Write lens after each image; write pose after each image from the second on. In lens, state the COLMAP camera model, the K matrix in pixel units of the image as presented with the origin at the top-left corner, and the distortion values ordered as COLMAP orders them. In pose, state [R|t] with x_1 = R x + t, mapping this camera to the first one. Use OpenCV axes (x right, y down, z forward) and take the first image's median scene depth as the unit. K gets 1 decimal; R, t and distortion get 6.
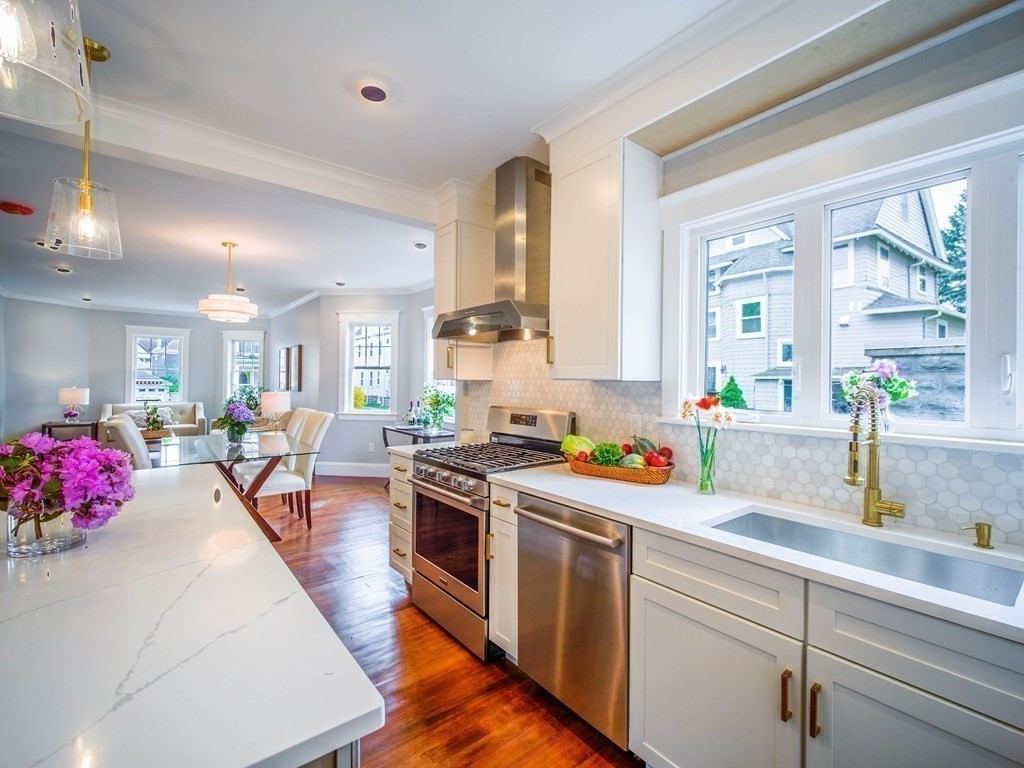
lens RADIAL K [[465.1, 0, 512.6], [0, 465.1, 379.9], [0, 0, 1]] dist [-0.005559, -0.000218]
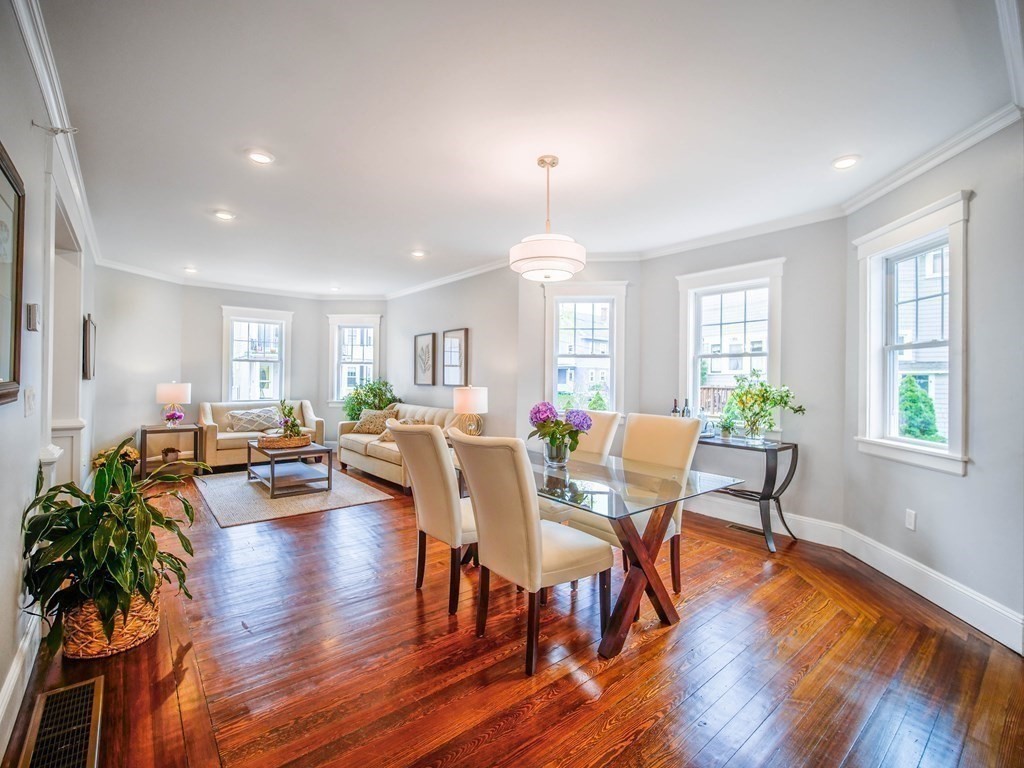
lens RADIAL K [[465.1, 0, 520.5], [0, 465.1, 377.9], [0, 0, 1]] dist [-0.005559, -0.000218]
pose [[0.999803, -0.000632, 0.019814, -1.239934], [0.000596, 0.999998, 0.001828, 0.027589], [-0.019815, -0.001816, 0.999802, 0.654509]]
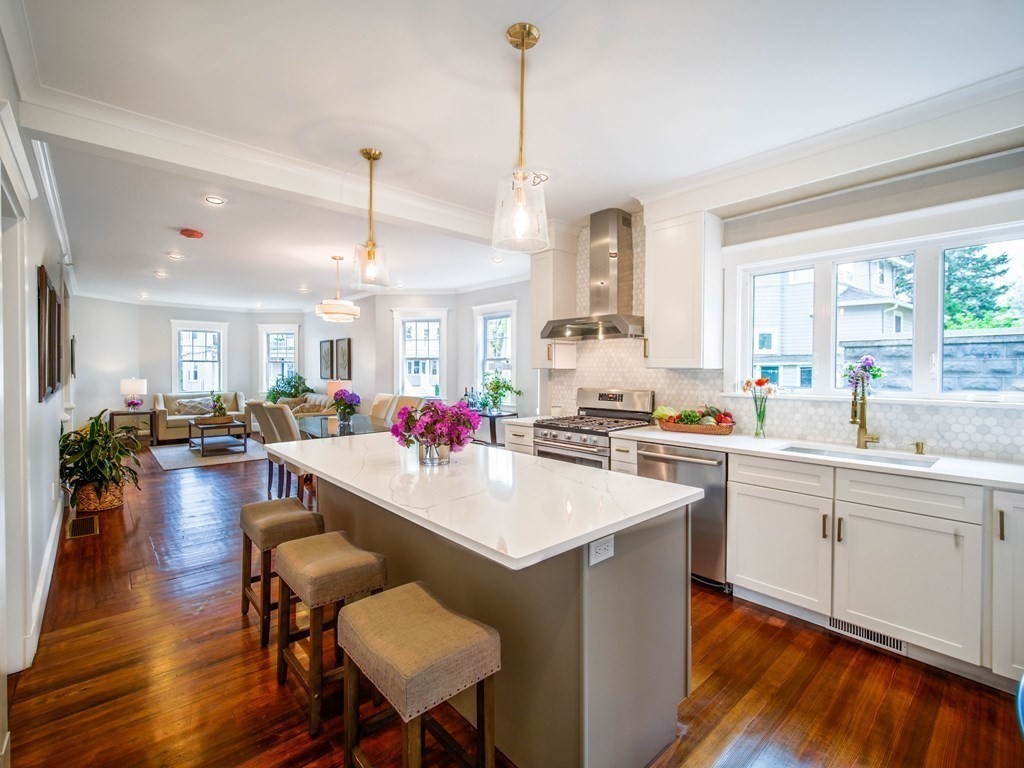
lens RADIAL K [[465.1, 0, 514.8], [0, 465.1, 377.3], [0, 0, 1]] dist [-0.005559, -0.000218]
pose [[0.998297, -0.009062, 0.057626, -0.409387], [0.007907, 0.999764, 0.020238, -0.005034], [-0.057796, -0.019748, 0.998133, -0.434828]]
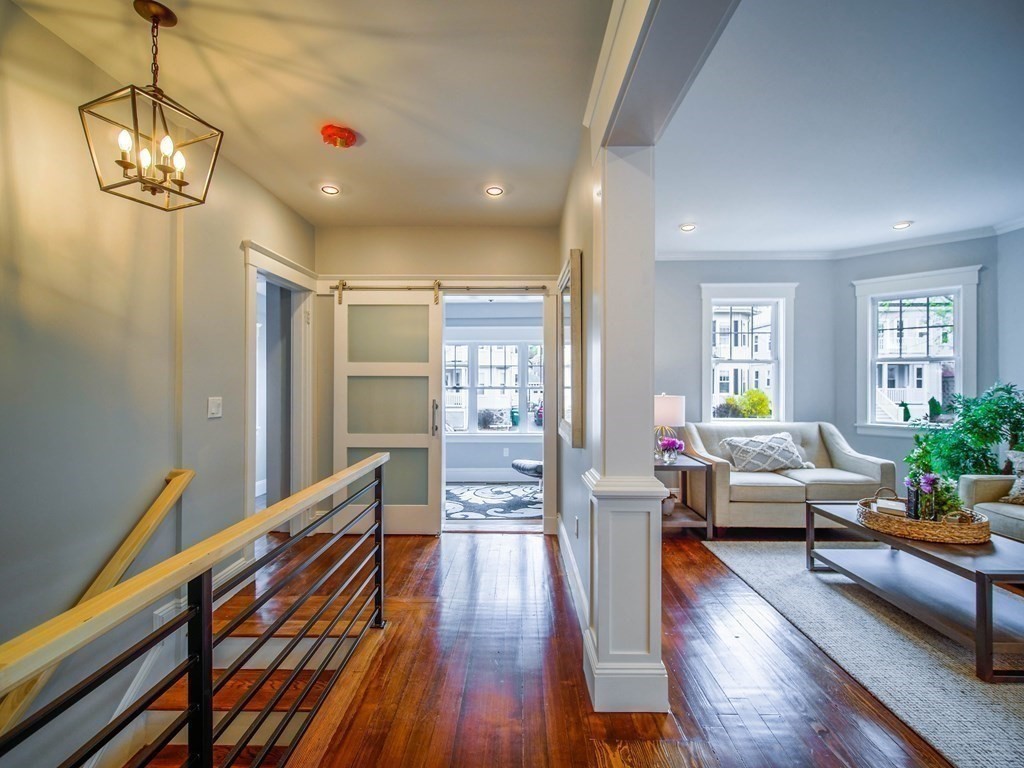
lens RADIAL K [[465.1, 0, 501.1], [0, 465.1, 383.3], [0, 0, 1]] dist [-0.005559, -0.000218]
pose [[0.762387, -0.009326, -0.647055, -2.483142], [0.011594, 0.999933, -0.000752, 0.004160], [0.647018, -0.006929, 0.762443, 1.529480]]
